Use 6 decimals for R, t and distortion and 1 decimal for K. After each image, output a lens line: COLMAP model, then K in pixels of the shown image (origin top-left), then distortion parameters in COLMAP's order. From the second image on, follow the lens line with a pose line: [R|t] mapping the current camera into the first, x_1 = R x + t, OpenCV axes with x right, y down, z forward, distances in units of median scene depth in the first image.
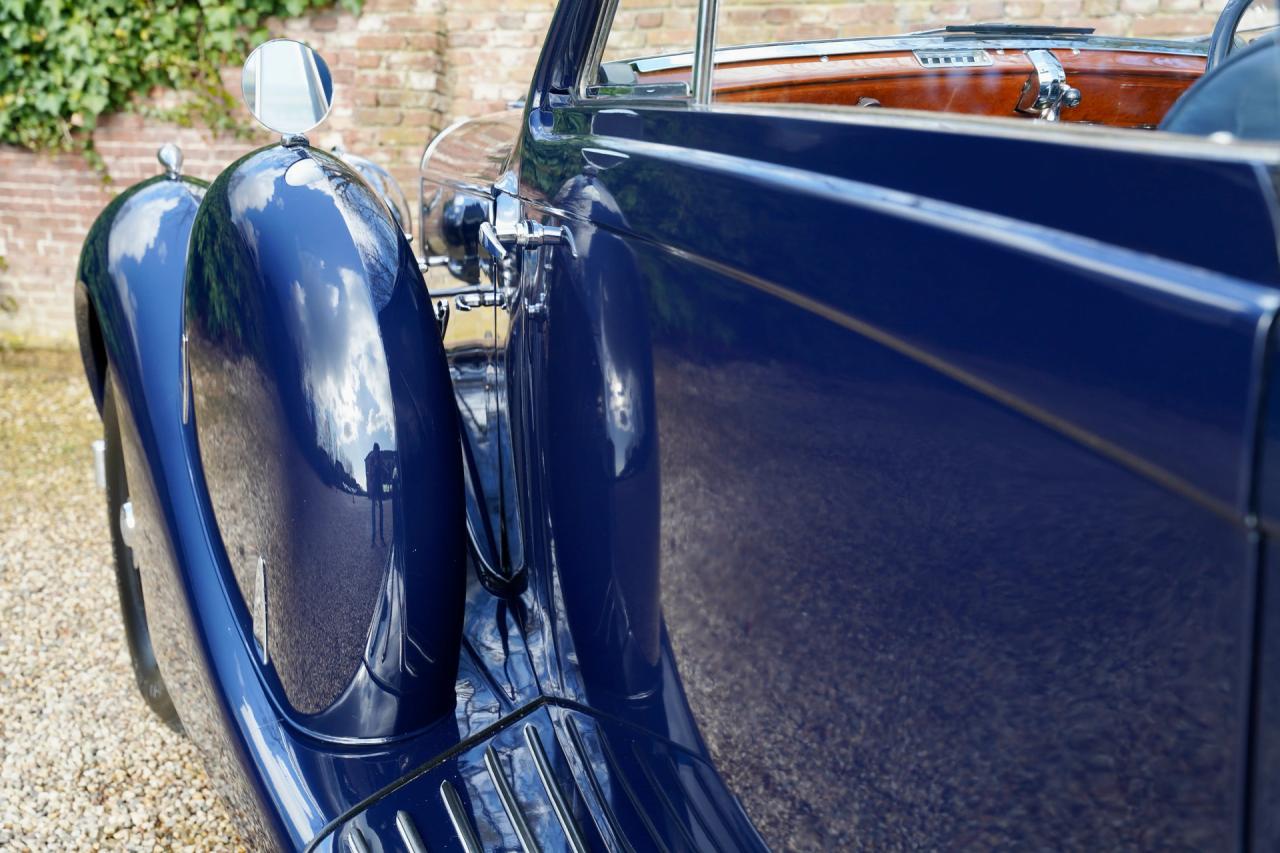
lens RADIAL K [[1611.2, 0, 686.8], [0, 1611.2, 402.6], [0, 0, 1]] dist [0.067633, 0.456390]
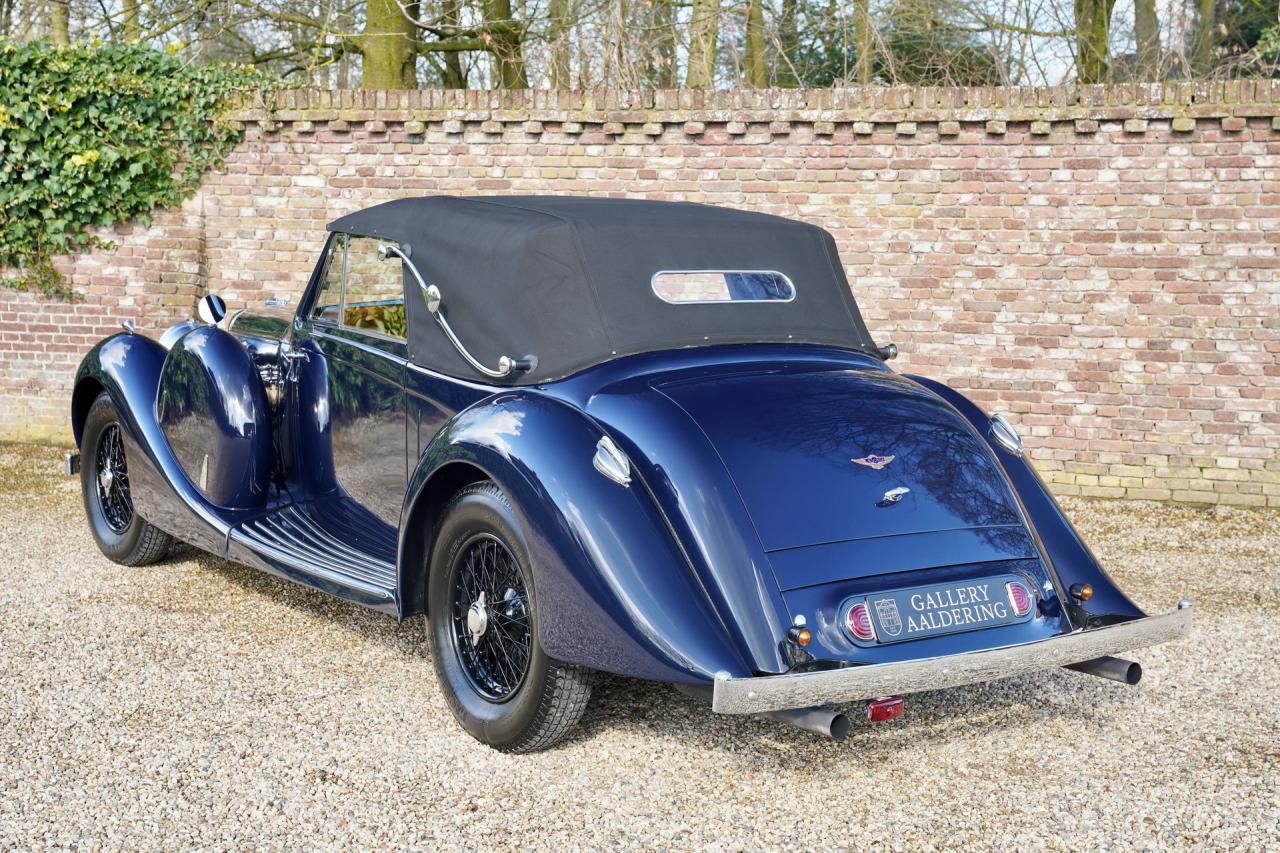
lens RADIAL K [[1611.2, 0, 686.8], [0, 1611.2, 402.6], [0, 0, 1]] dist [0.067633, 0.456390]
pose [[0.981876, 0.006809, 0.189402, 0.018942], [0.008364, 0.996824, -0.079197, 0.071936], [-0.189340, 0.079346, 0.978700, -0.689963]]
